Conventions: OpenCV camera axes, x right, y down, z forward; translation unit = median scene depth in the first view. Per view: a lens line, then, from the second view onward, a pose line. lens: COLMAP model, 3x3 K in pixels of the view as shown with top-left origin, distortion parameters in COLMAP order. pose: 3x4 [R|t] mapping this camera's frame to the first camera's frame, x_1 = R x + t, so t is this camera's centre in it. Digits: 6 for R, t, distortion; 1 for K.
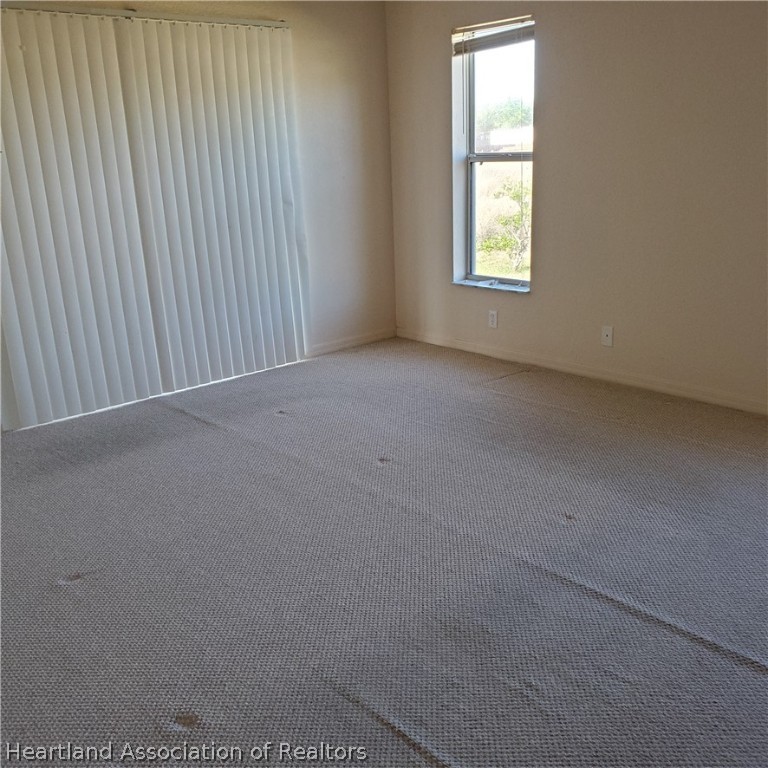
lens RADIAL K [[799.0, 0, 384.2], [0, 799.0, 356.7], [0, 0, 1]] dist [0.053472, -0.044884]
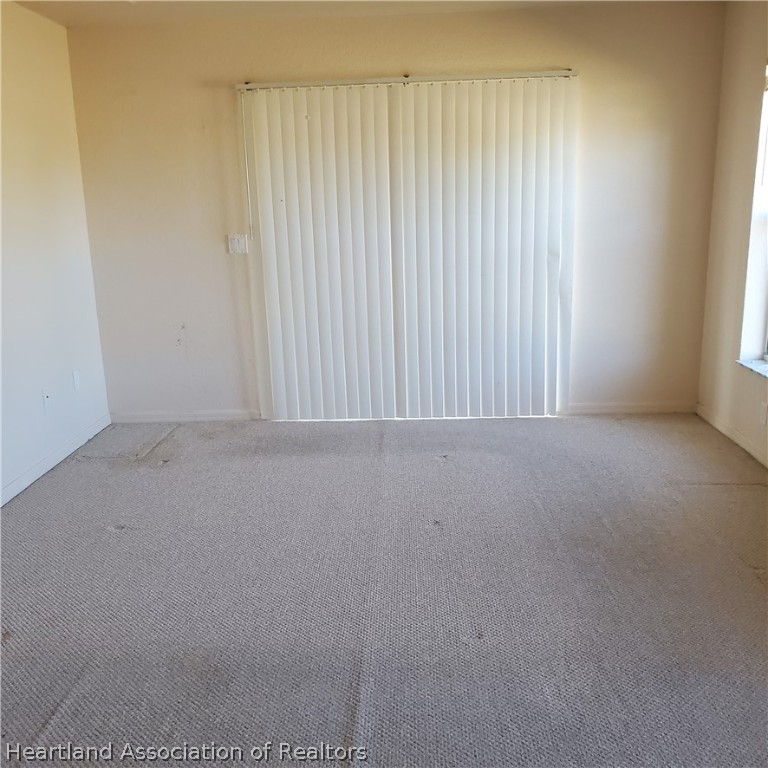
lens RADIAL K [[787.7, 0, 383.8], [0, 787.7, 388.2], [0, 0, 1]] dist [0.145207, -0.454268]
pose [[0.726486, 0.179358, -0.663362, 0.433584], [-0.176893, 0.981616, 0.071682, -0.070229], [0.664023, 0.065268, 0.744858, 0.166974]]
